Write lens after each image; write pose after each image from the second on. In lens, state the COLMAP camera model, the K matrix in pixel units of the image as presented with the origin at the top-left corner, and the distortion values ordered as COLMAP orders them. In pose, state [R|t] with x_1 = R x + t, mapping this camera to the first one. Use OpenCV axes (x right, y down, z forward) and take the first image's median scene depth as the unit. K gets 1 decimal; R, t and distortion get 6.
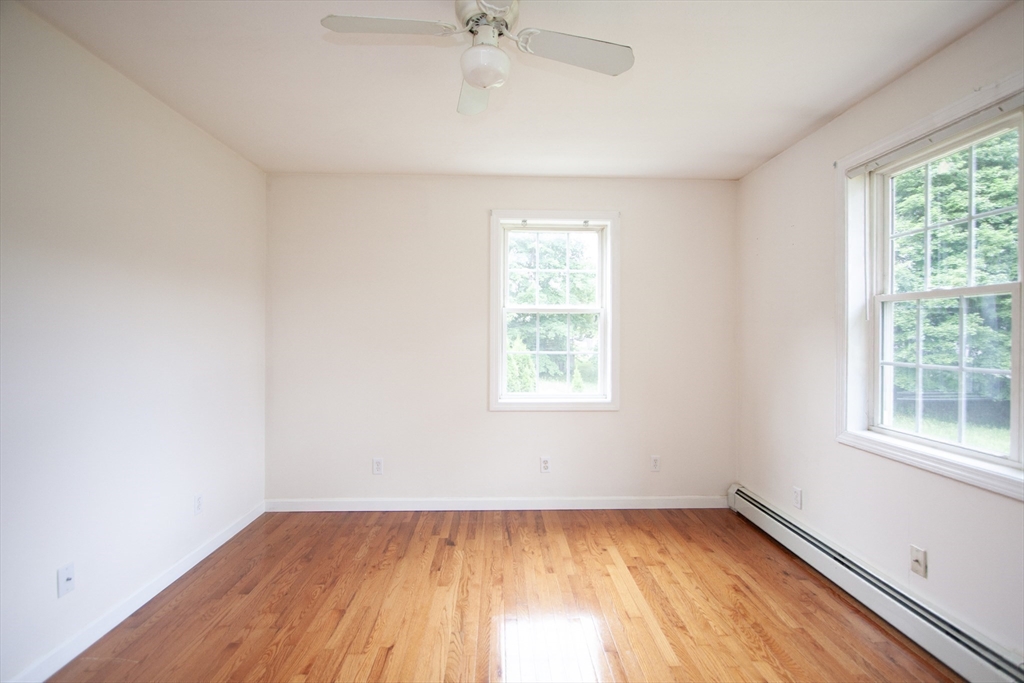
lens RADIAL K [[460.5, 0, 514.6], [0, 460.5, 334.0], [0, 0, 1]] dist [-0.012635, -0.000025]
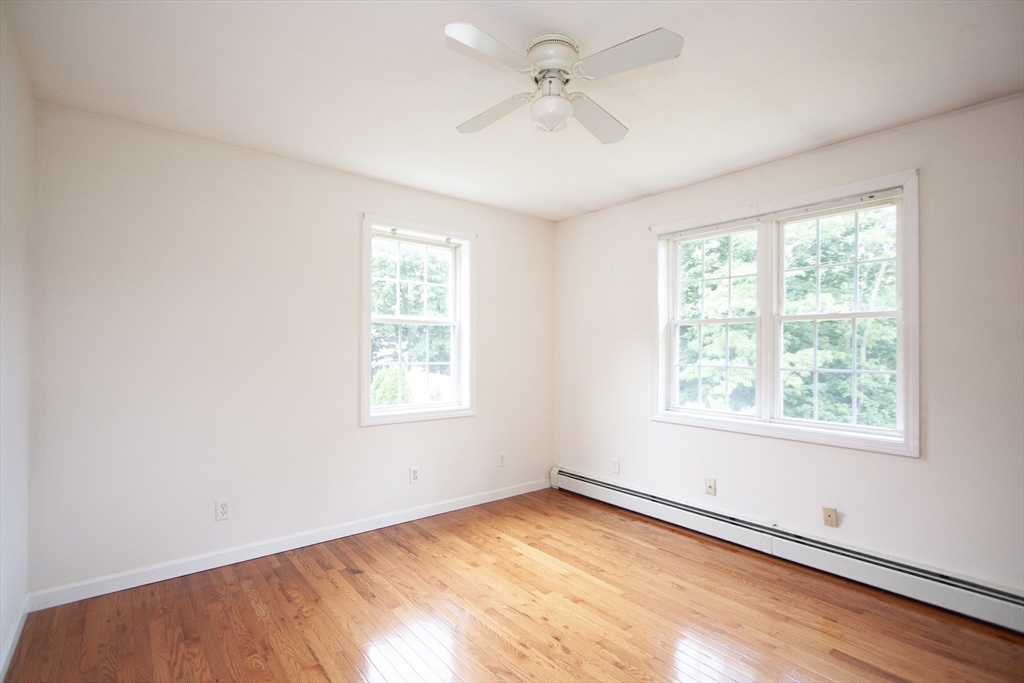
lens RADIAL K [[472.2, 0, 512.0], [0, 472.2, 341.5], [0, 0, 1]] dist [-0.014934, 0.000349]
pose [[0.800639, 0.009535, 0.599071, -0.445623], [-0.003876, 0.999935, -0.010735, 0.003485], [-0.599134, 0.006273, 0.800624, 0.053938]]
